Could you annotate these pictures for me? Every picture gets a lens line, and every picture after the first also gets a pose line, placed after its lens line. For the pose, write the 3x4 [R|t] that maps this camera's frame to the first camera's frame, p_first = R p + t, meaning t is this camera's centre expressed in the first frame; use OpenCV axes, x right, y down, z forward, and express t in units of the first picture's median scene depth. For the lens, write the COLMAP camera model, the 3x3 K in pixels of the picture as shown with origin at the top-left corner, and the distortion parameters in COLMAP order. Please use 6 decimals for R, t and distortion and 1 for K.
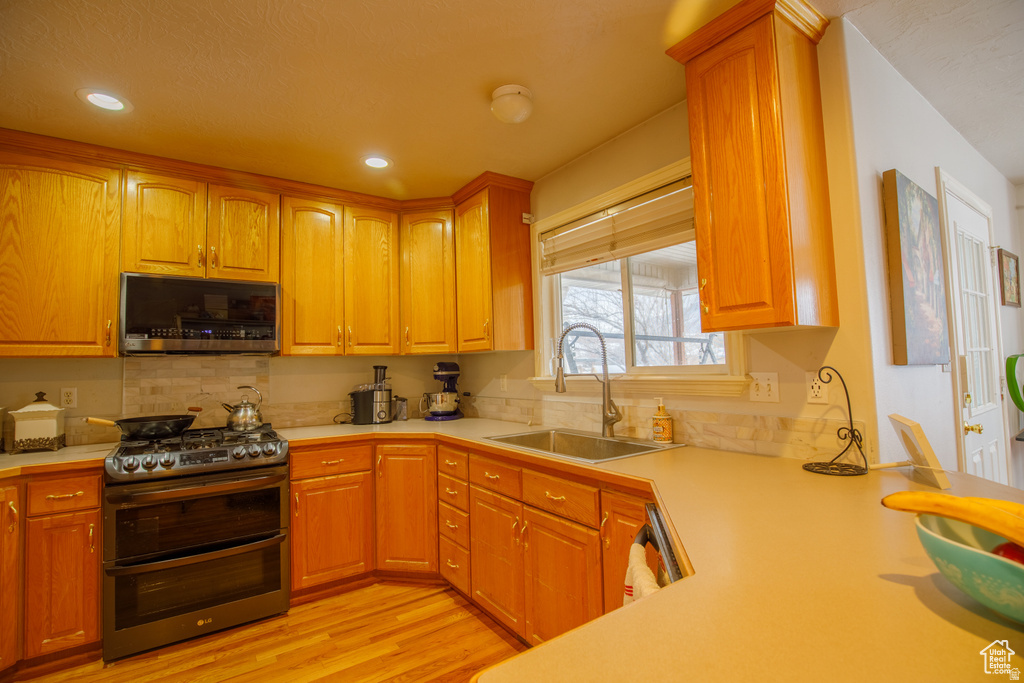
lens RADIAL K [[469.4, 0, 508.1], [0, 469.4, 341.9], [0, 0, 1]] dist [-0.030761, 0.002752]
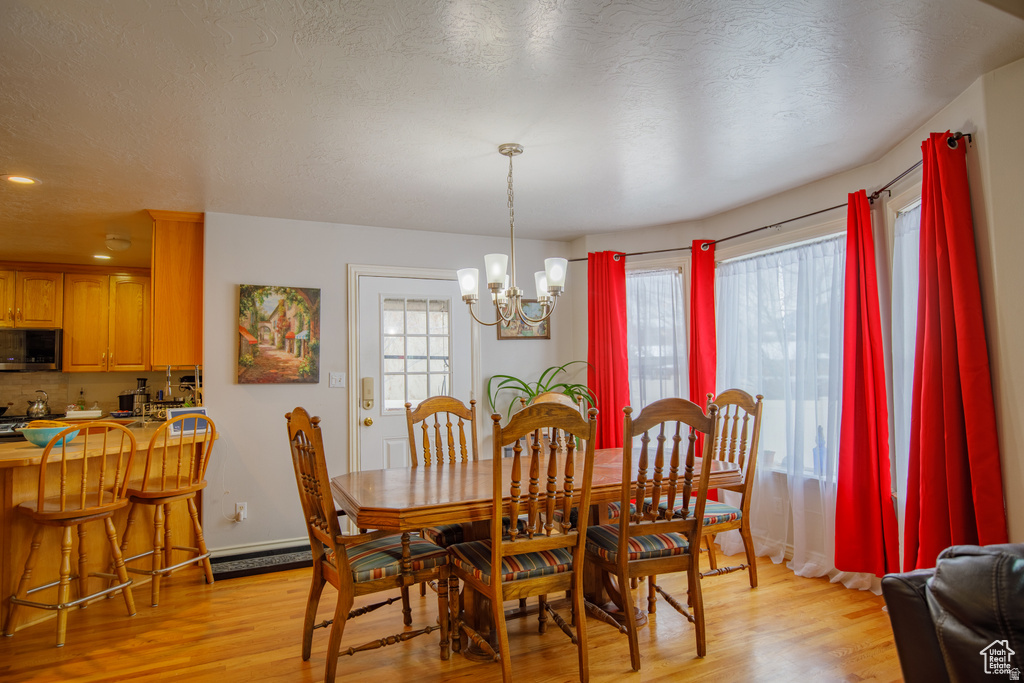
lens RADIAL K [[589.7, 0, 509.8], [0, 589.7, 339.7], [0, 0, 1]] dist [-0.006213, 0.000632]
pose [[0.983876, -0.005890, -0.178753, 1.406150], [0.005096, 0.999975, -0.004902, -0.065631], [0.178777, 0.003912, 0.983882, -0.741409]]
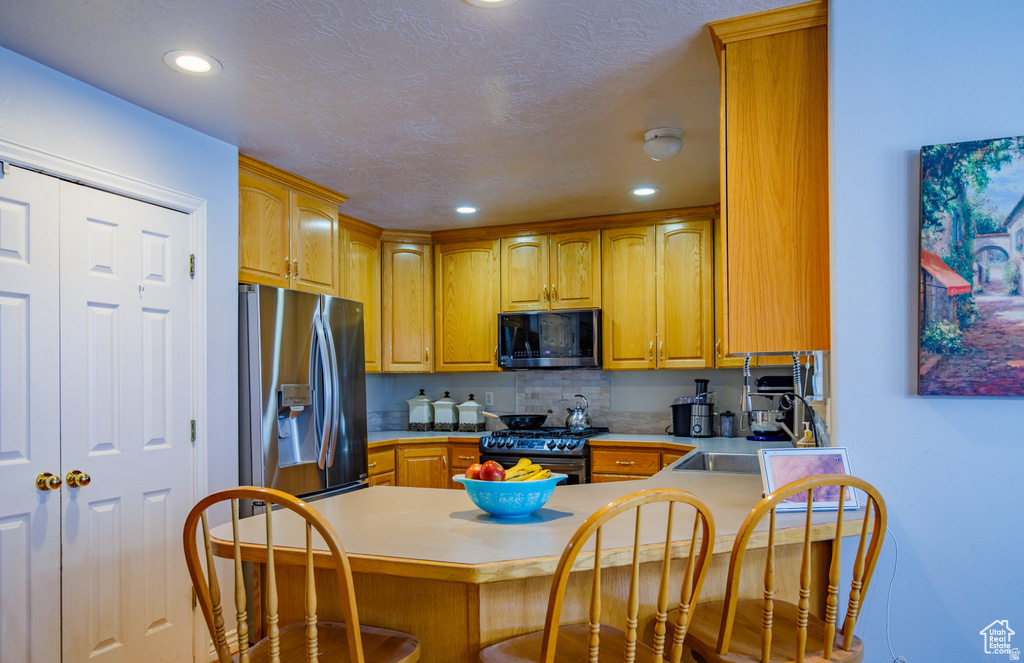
lens RADIAL K [[716.5, 0, 503.8], [0, 716.5, 384.6], [0, 0, 1]] dist [0.006288, 0.003003]
pose [[0.539576, 0.021057, -0.841673, 0.875065], [0.035610, 0.998222, 0.047802, -0.027830], [0.841183, -0.055765, 0.537867, -0.174853]]
